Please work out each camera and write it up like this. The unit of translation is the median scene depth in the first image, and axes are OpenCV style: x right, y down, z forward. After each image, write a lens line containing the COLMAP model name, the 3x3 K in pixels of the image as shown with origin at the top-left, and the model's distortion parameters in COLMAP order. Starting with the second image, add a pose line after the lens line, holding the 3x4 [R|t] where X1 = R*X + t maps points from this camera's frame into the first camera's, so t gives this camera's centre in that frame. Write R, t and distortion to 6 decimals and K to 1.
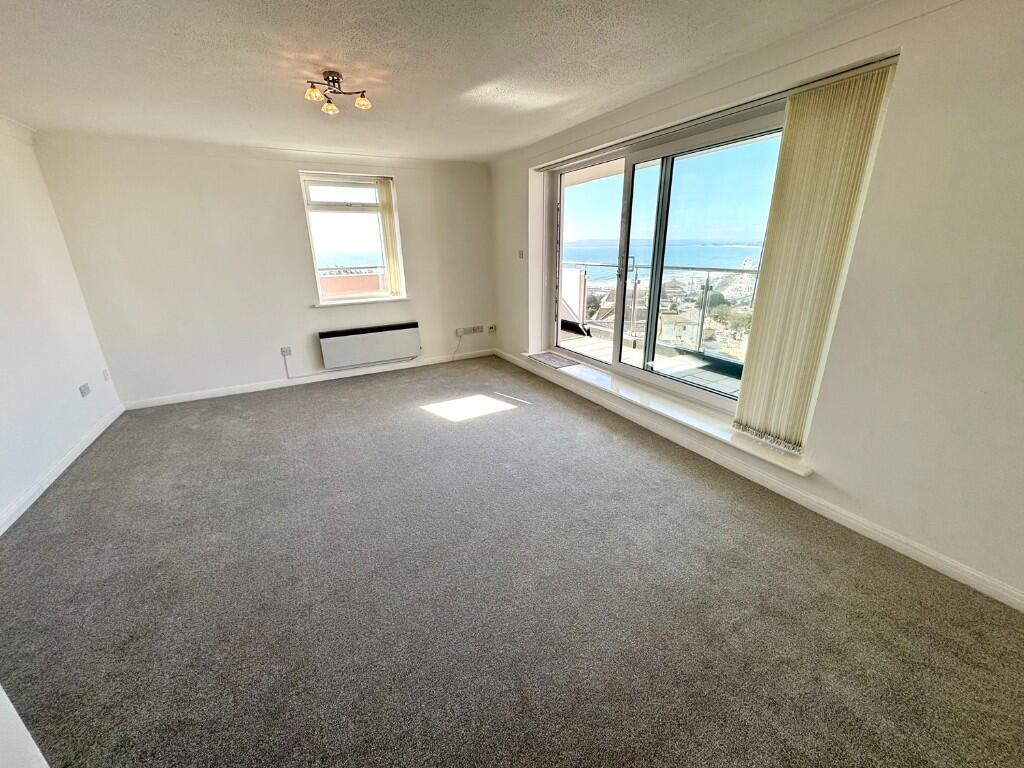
lens RADIAL K [[406.8, 0, 512.0], [0, 406.8, 384.0], [0, 0, 1]] dist [0.000039, -0.002987]
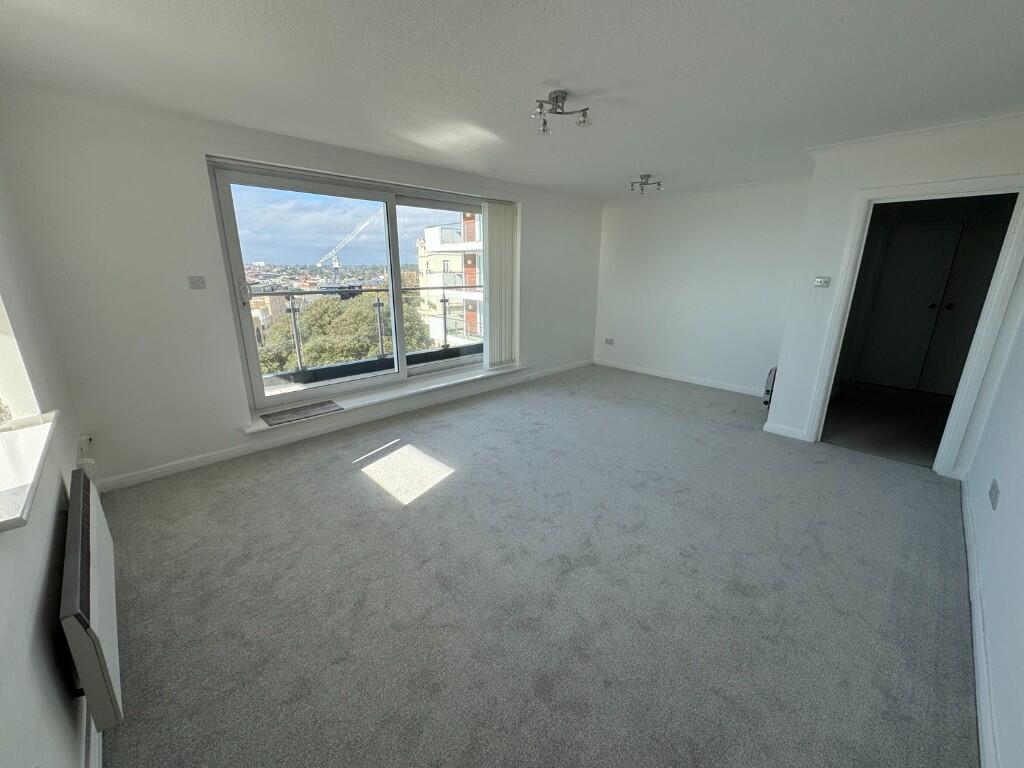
lens RADIAL K [[406.8, 0, 512.0], [0, 406.8, 384.0], [0, 0, 1]] dist [0.000039, -0.002987]
pose [[-0.296847, -0.248267, 0.922088, -0.872078], [0.299225, 0.892800, 0.336710, -0.304952], [-0.906833, 0.375862, -0.190737, 0.904071]]
